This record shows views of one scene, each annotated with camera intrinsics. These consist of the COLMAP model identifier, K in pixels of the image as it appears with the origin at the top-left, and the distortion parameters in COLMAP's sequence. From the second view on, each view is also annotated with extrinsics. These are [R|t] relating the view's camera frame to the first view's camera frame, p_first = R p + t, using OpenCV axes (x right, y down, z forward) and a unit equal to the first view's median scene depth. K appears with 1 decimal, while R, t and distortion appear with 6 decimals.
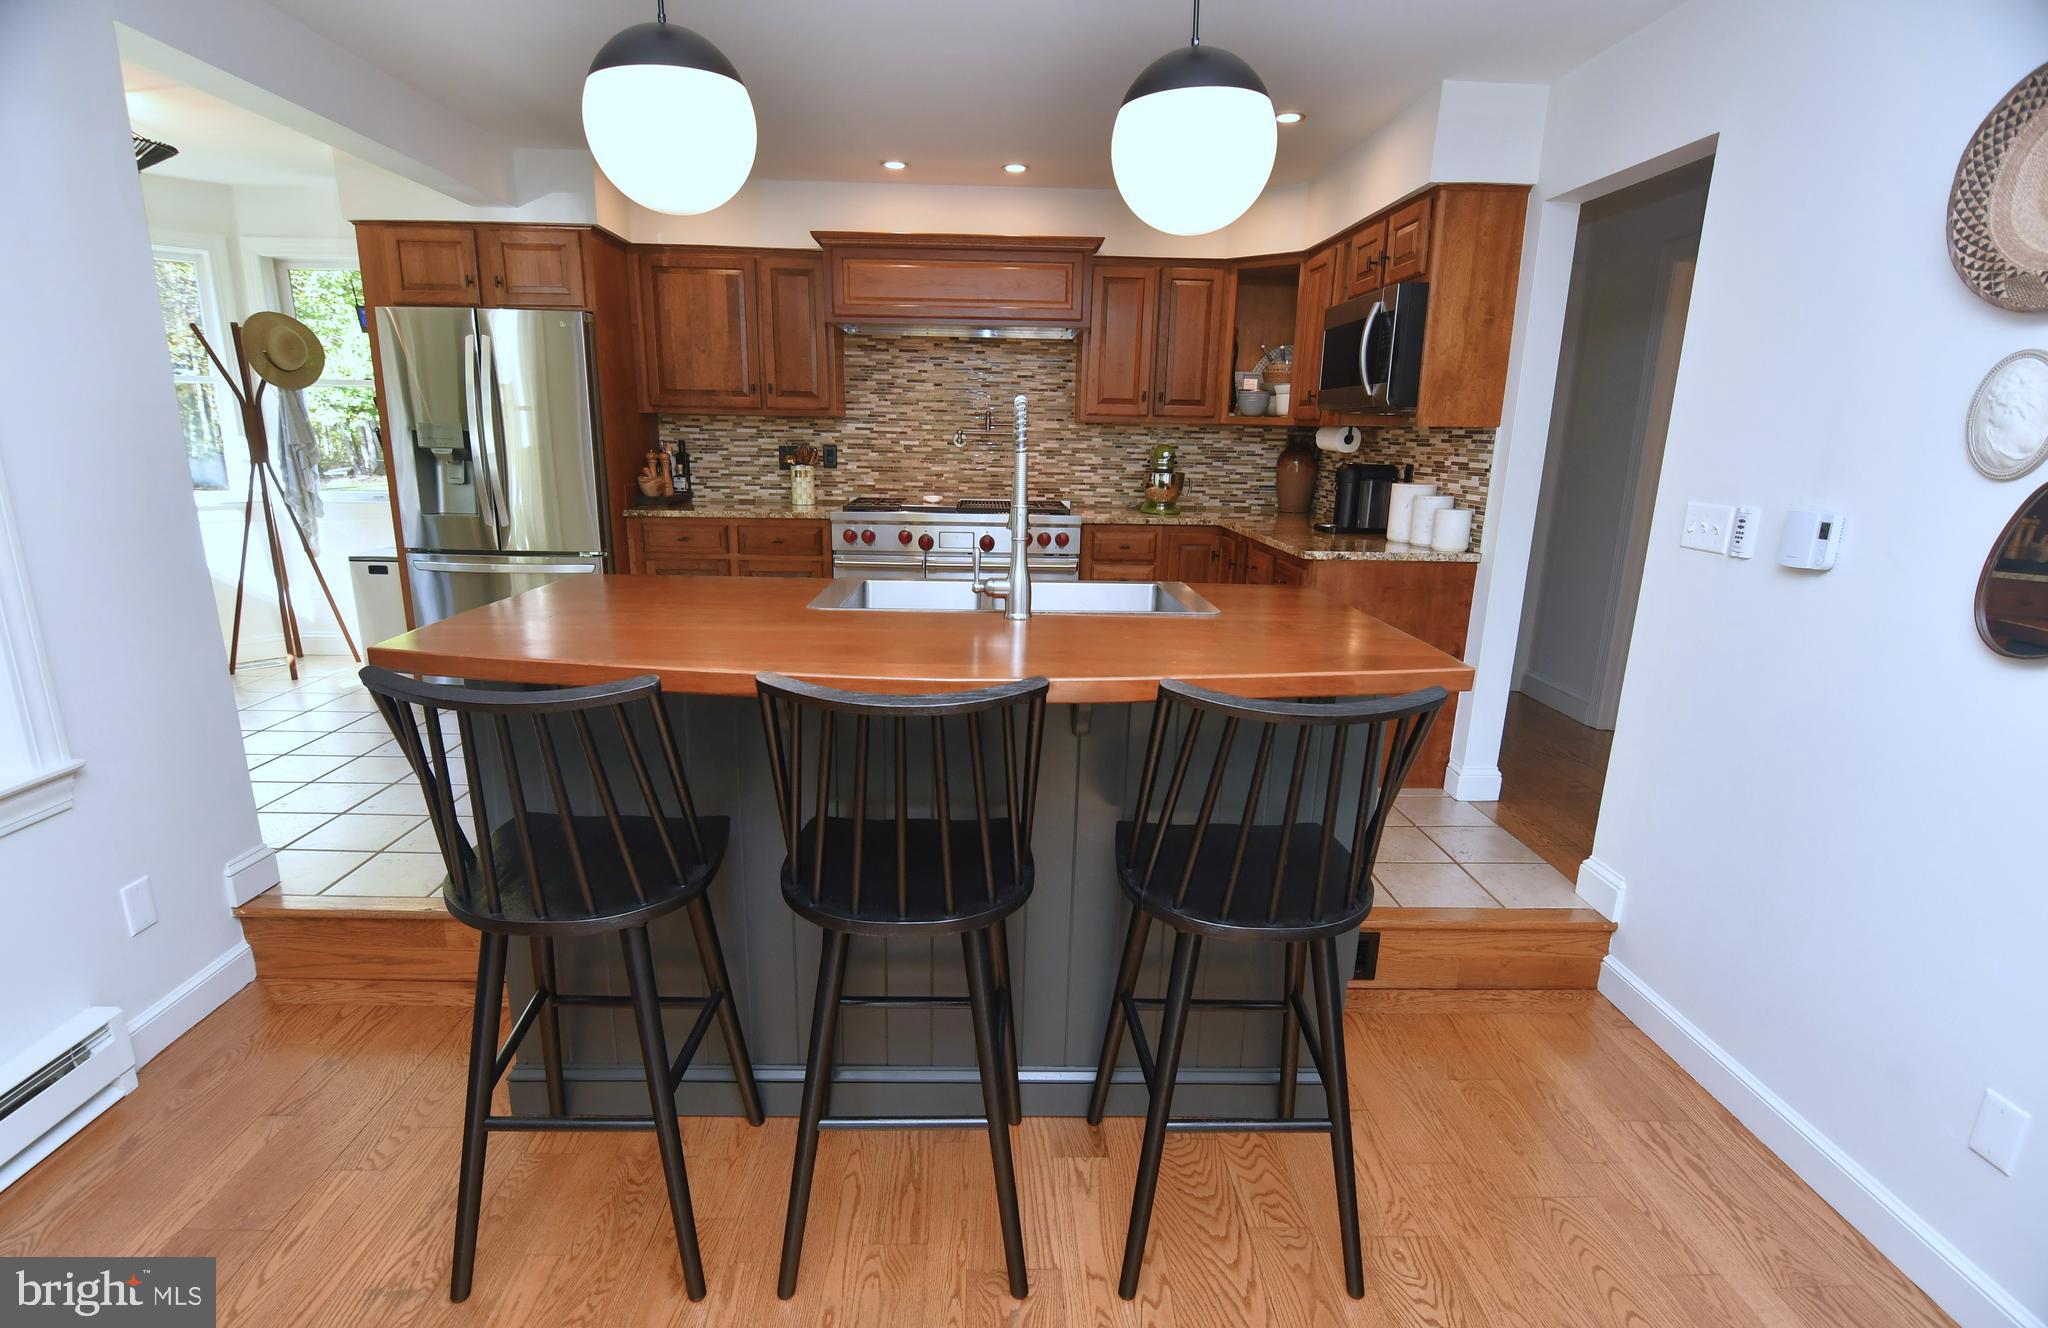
lens RADIAL K [[1001.3, 0, 1019.2], [0, 1001.3, 712.8], [0, 0, 1]] dist [-0.016587, -0.000680]
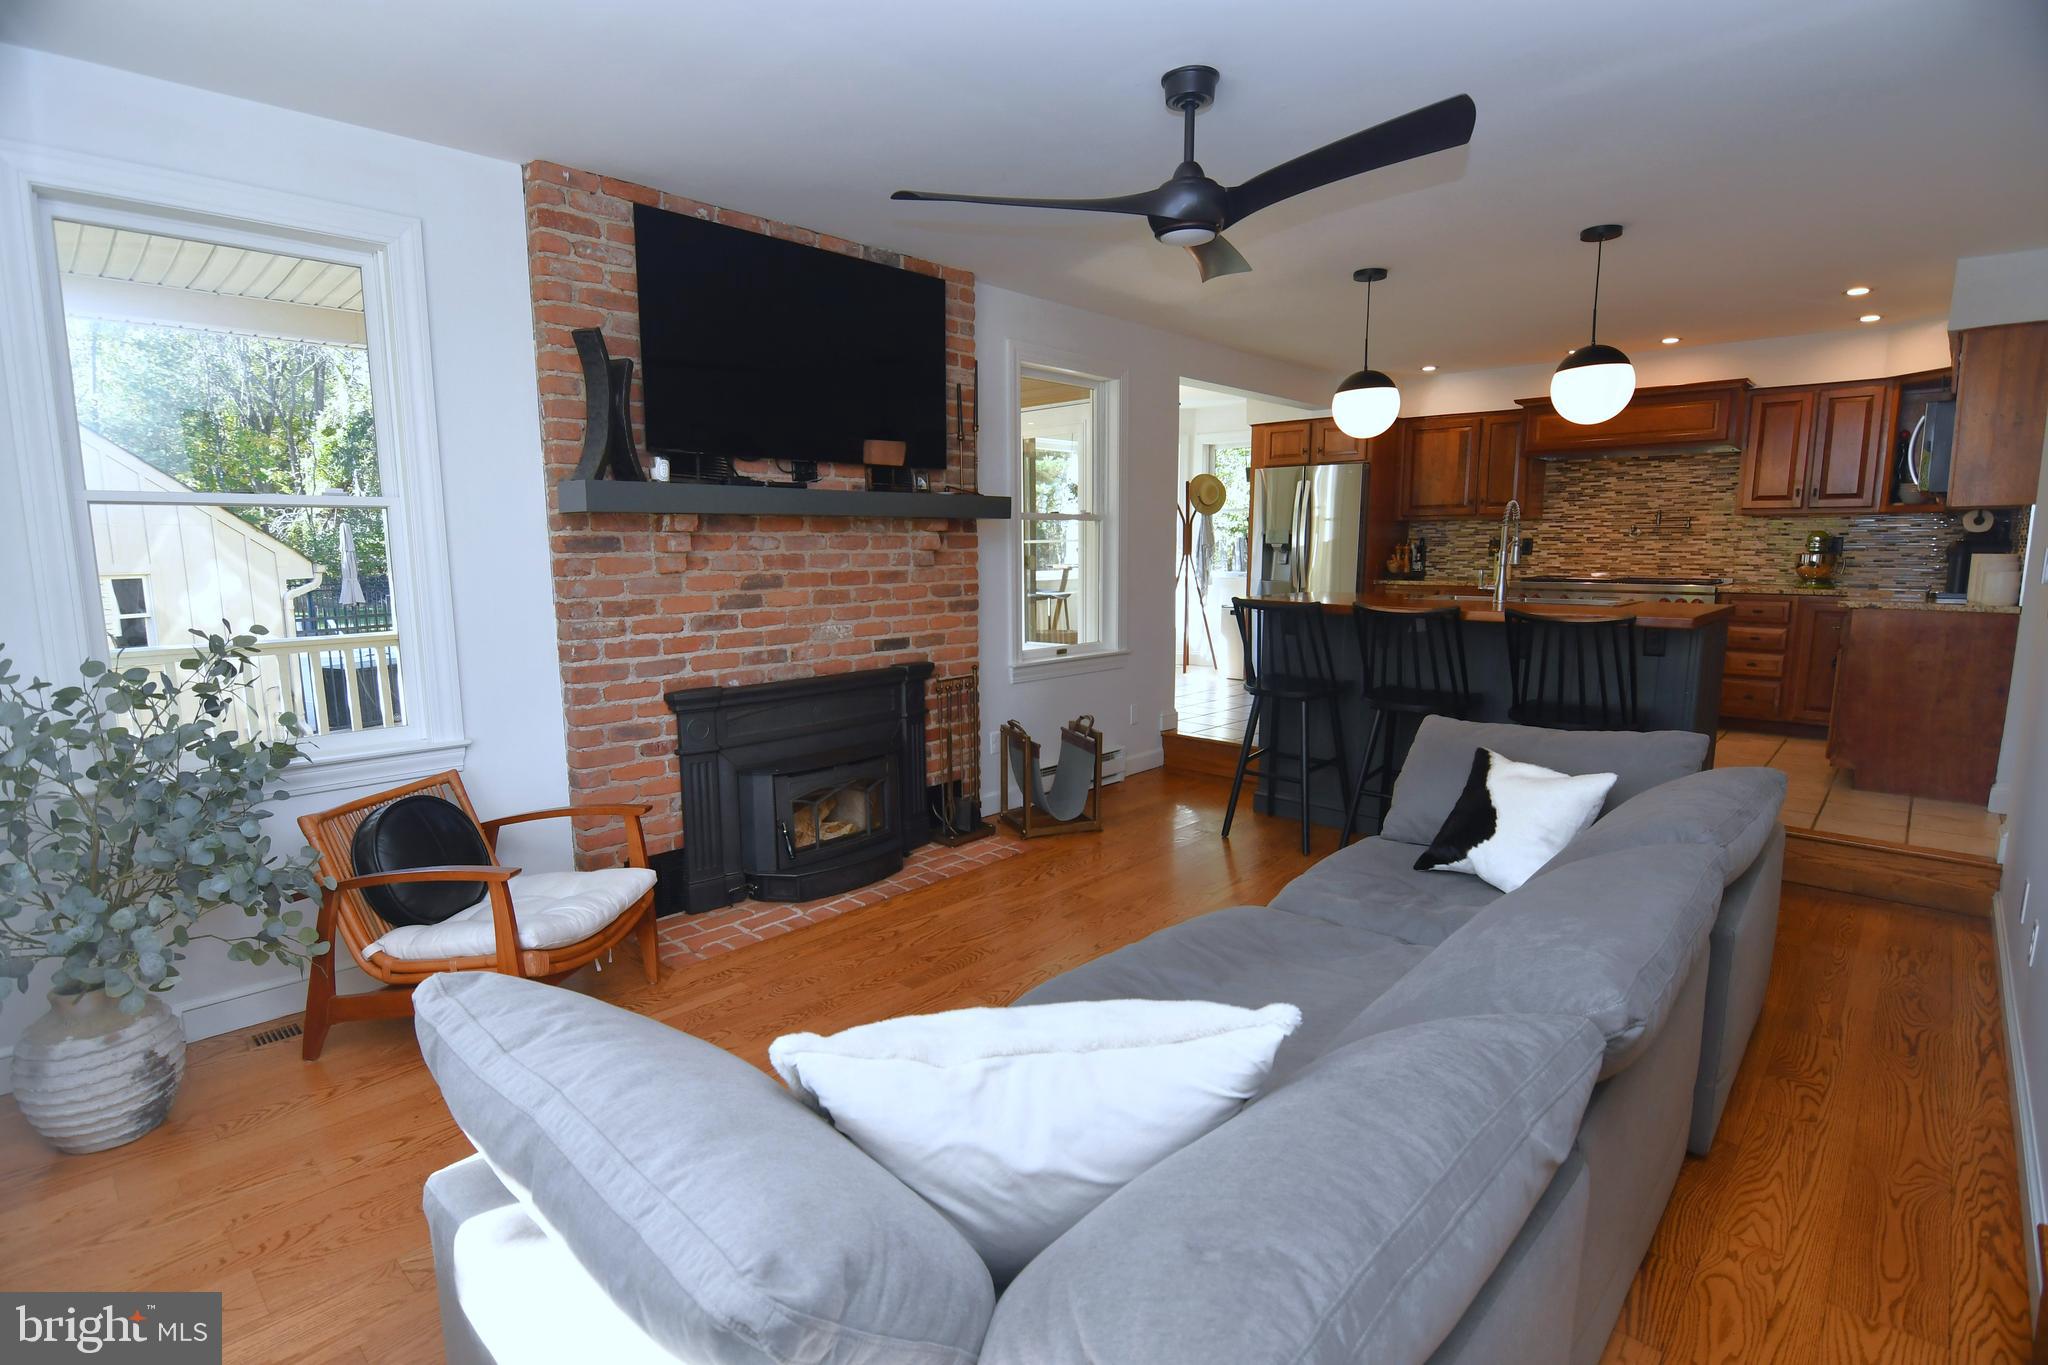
lens RADIAL K [[965.7, 0, 1018.8], [0, 965.7, 690.1], [0, 0, 1]] dist [-0.027700, -0.000748]
pose [[0.707445, 0.080156, -0.702208, 0.285690], [-0.167755, 0.984199, -0.056662, 0.147432], [0.686571, 0.157884, 0.709713, -0.440181]]
